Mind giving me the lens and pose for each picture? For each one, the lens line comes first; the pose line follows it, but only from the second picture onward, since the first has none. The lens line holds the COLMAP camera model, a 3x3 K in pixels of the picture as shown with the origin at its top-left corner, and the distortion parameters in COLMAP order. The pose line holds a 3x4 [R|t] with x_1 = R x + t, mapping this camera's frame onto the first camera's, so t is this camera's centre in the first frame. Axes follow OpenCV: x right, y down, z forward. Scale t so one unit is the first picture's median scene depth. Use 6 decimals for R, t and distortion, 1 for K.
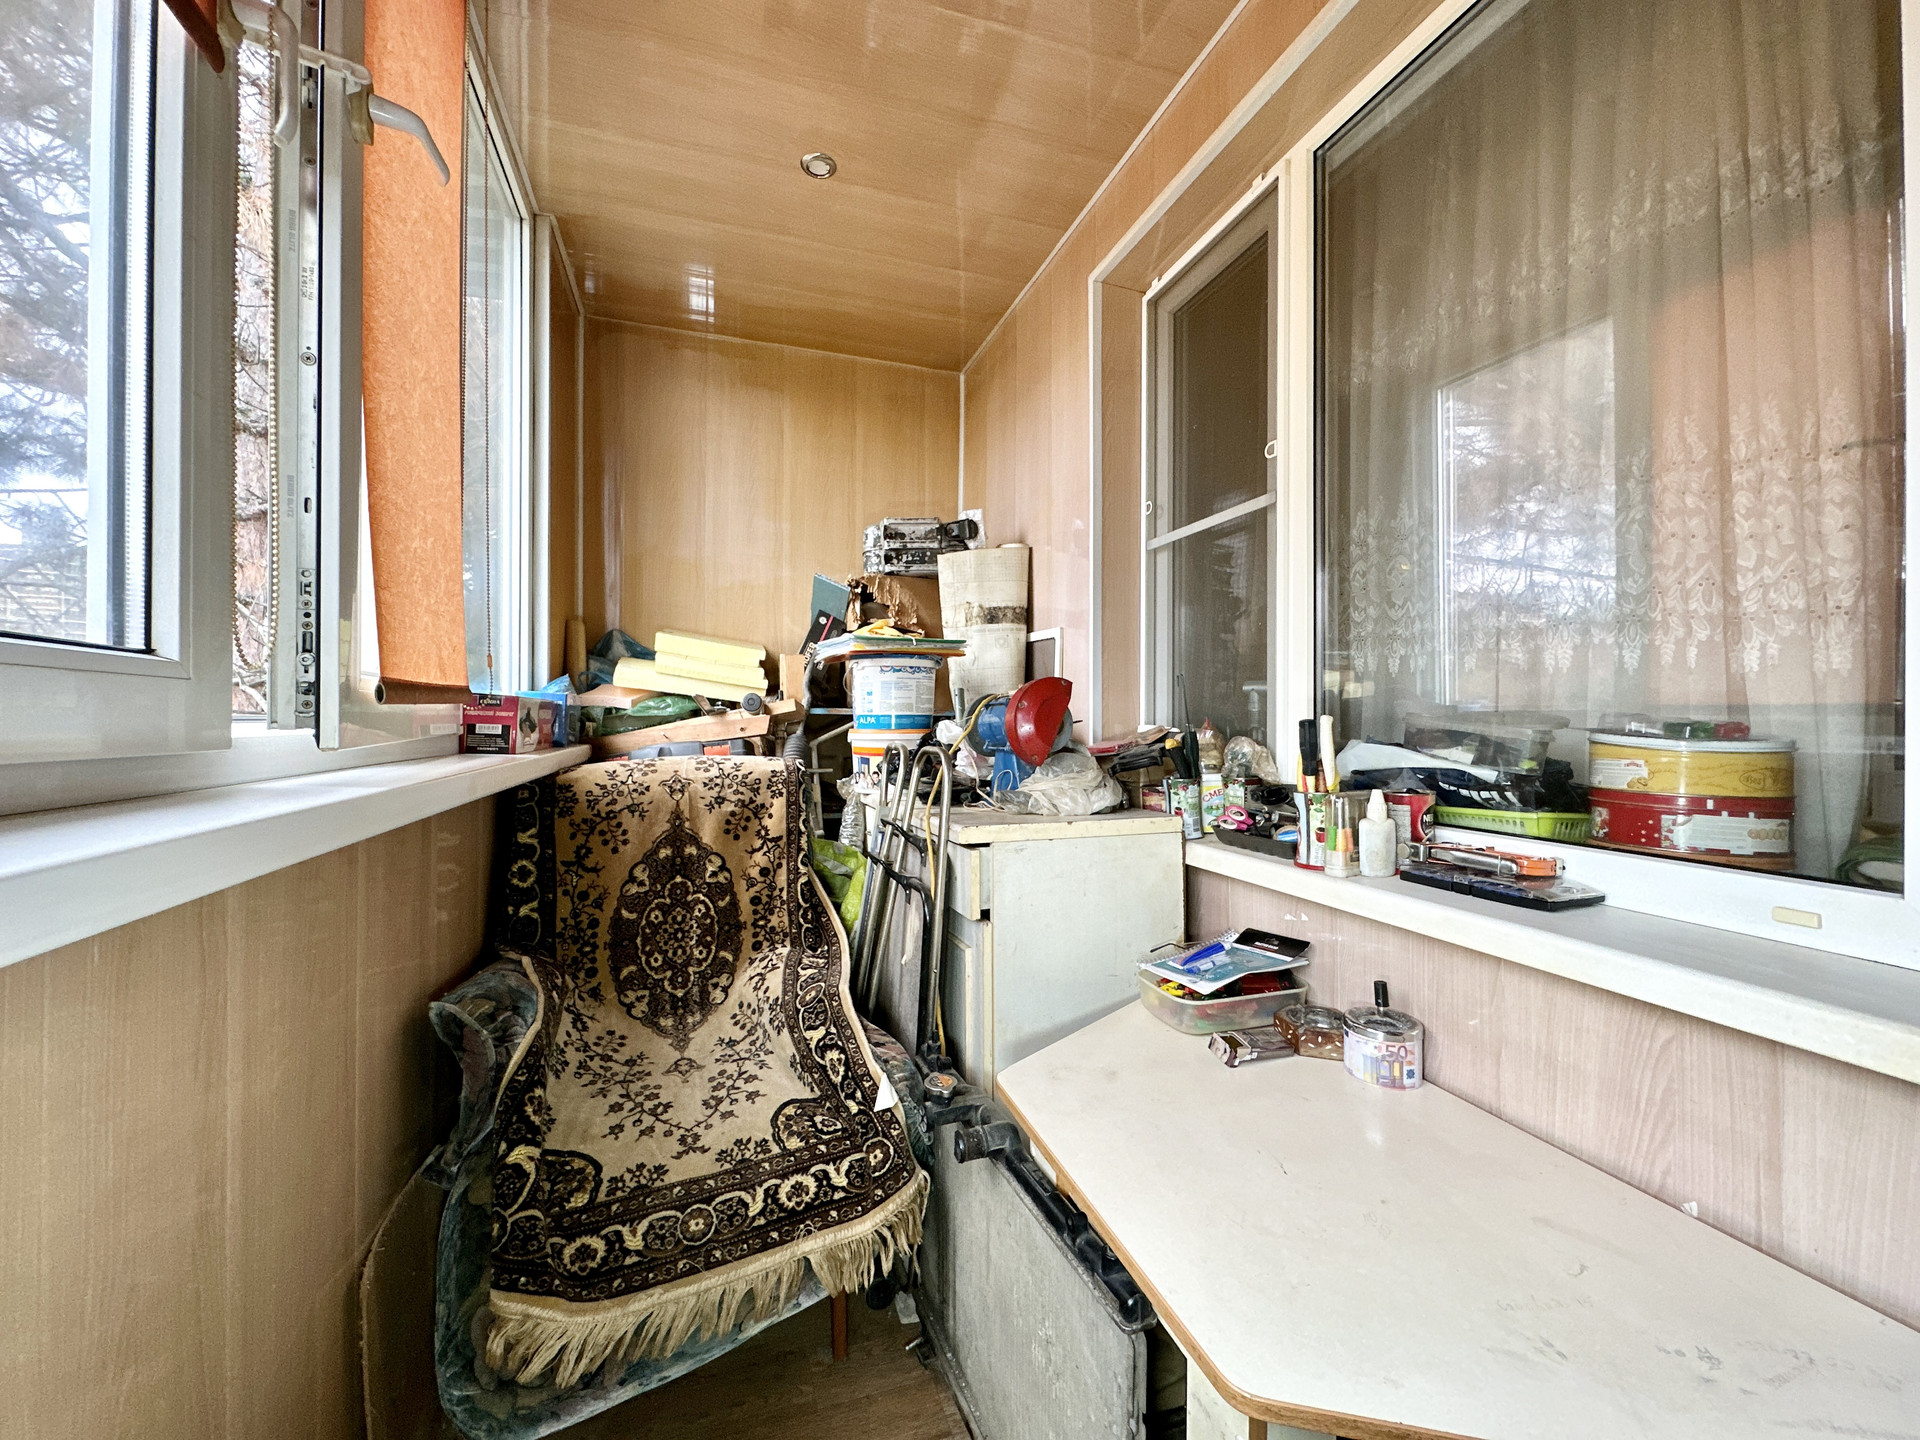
lens RADIAL K [[772.6, 0, 957.3], [0, 772.6, 712.2], [0, 0, 1]] dist [-0.000809, 0.000107]
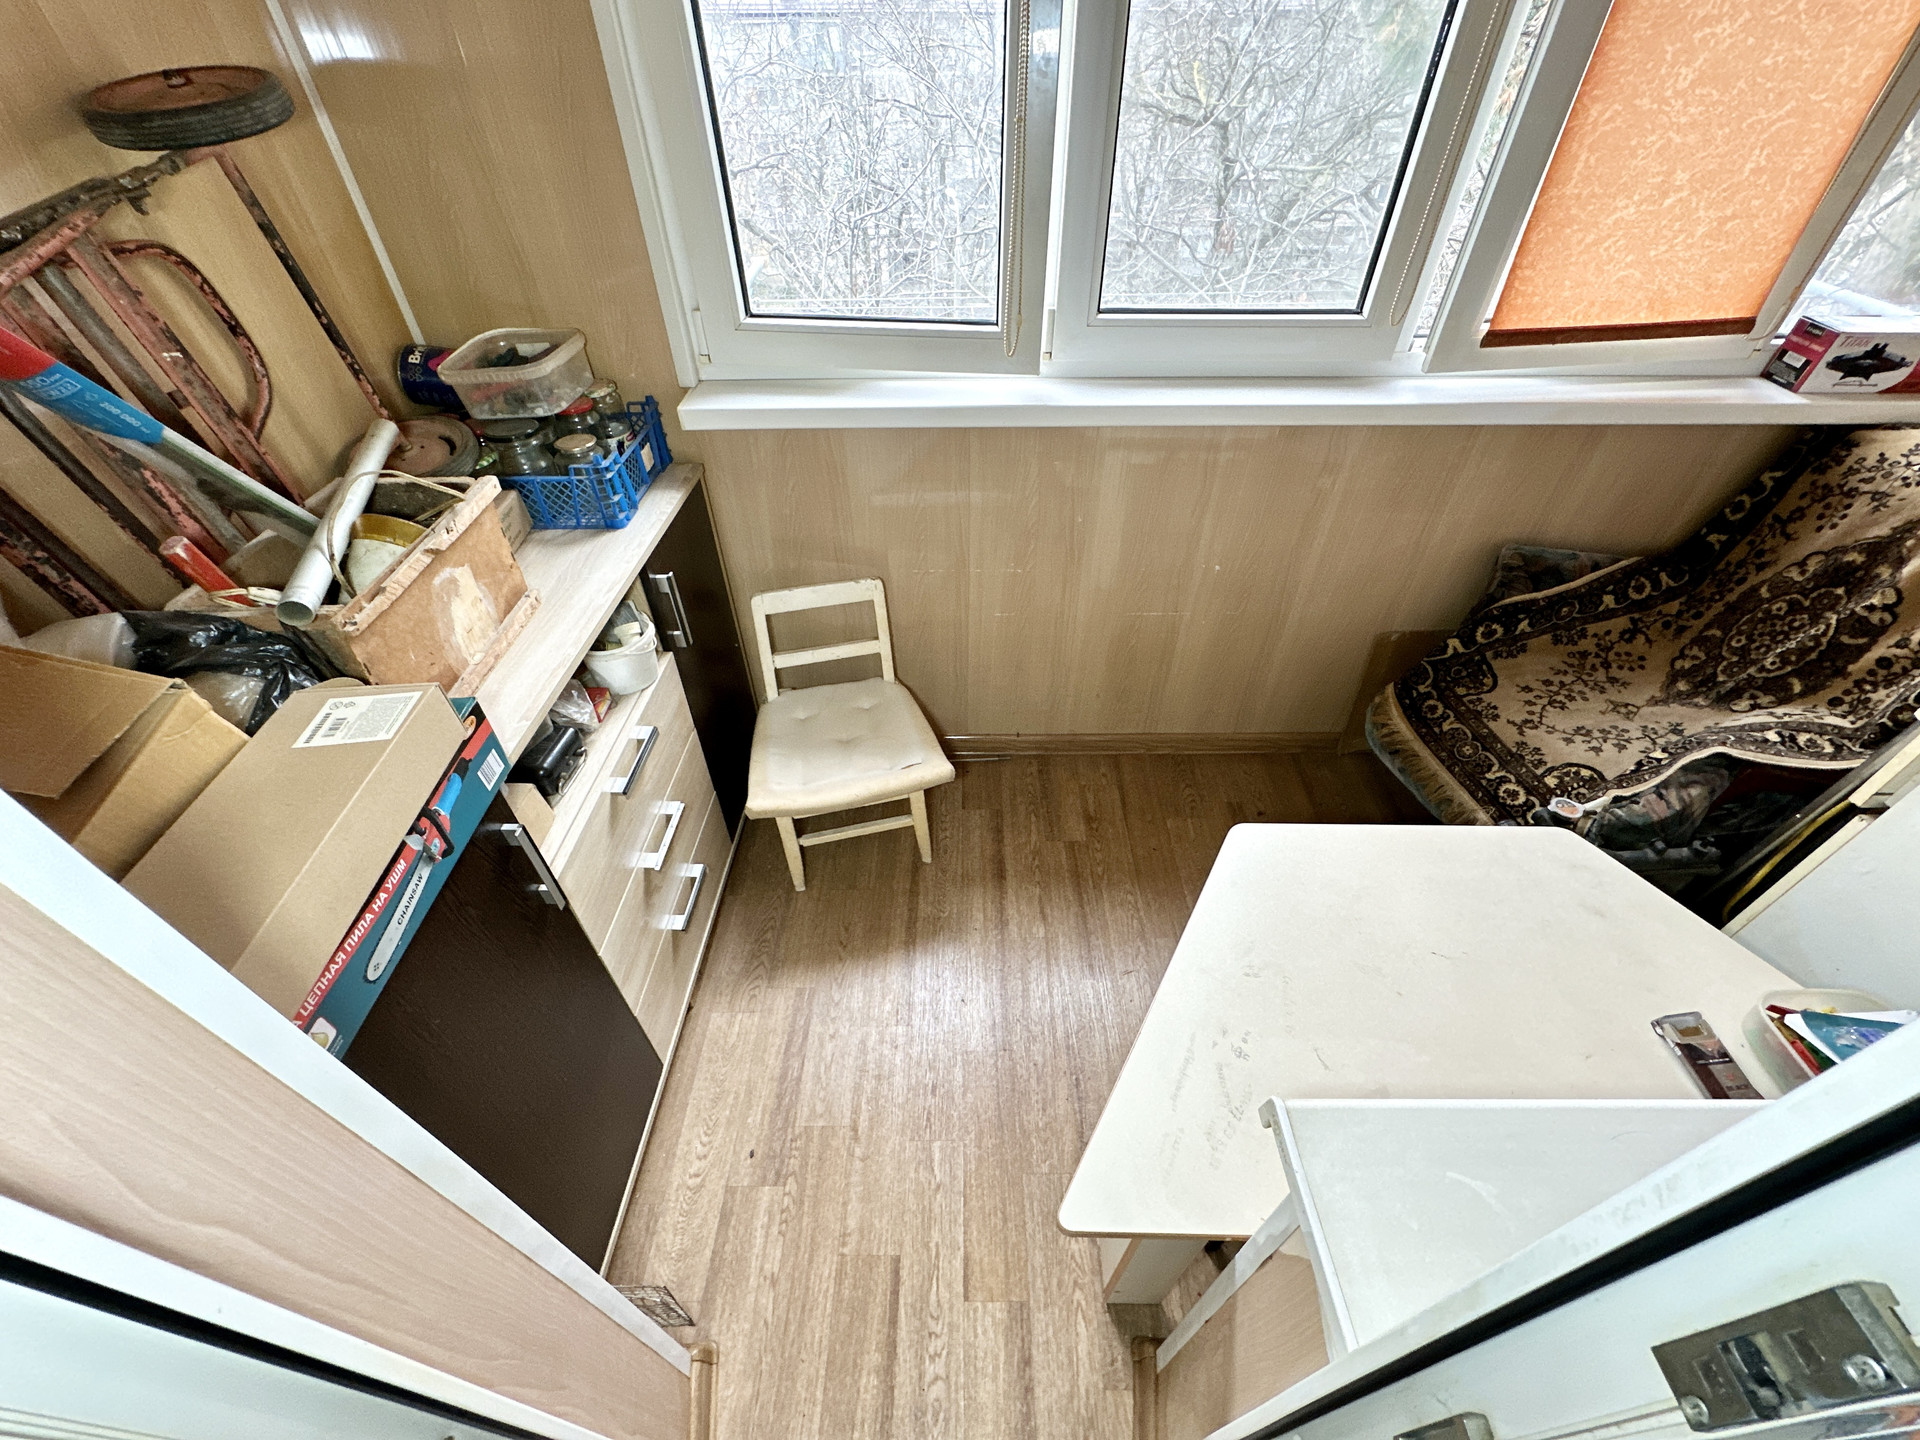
lens RADIAL K [[772.6, 0, 953.5], [0, 772.6, 727.7], [0, 0, 1]] dist [-0.000809, 0.000107]
pose [[-0.323469, 0.632845, -0.703474, 0.789378], [0.016543, 0.747111, 0.664494, -0.312845], [0.946094, 0.203306, -0.252136, 0.298563]]
